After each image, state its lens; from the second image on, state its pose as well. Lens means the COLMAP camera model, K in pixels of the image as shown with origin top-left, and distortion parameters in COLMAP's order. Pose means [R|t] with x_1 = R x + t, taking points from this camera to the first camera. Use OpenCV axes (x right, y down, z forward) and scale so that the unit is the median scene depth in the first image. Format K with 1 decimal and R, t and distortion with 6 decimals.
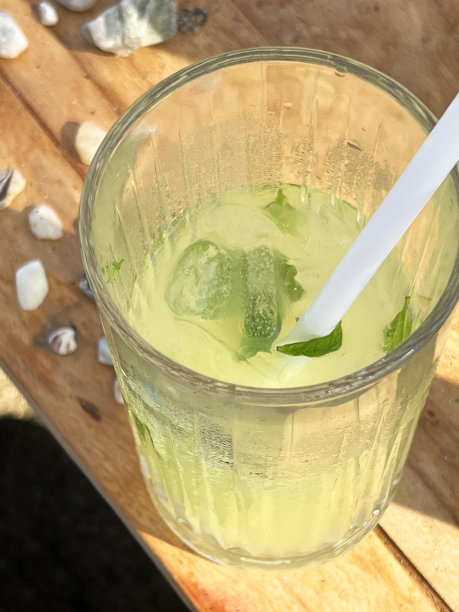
lens RADIAL K [[464.0, 0, 229.9], [0, 464.0, 309.3], [0, 0, 1]] dist [0.050524, -0.006142]
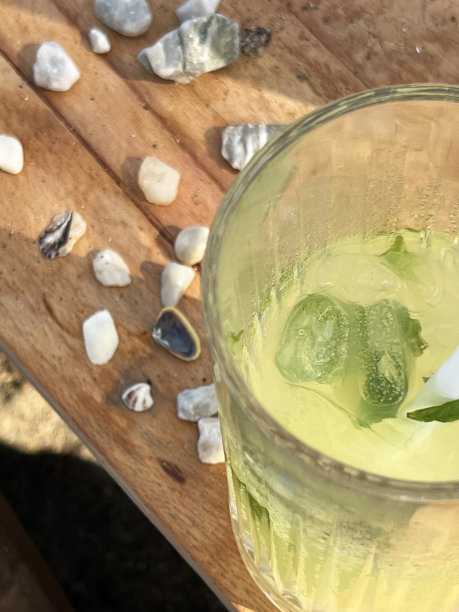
lens RADIAL K [[464.0, 0, 228.7], [0, 464.0, 303.8], [0, 0, 1]] dist [0.050524, -0.006142]
pose [[0.998866, -0.045616, 0.013628, -0.182889], [0.045538, 0.998945, 0.006004, -0.112700], [-0.013888, -0.005376, 0.999889, 0.079488]]
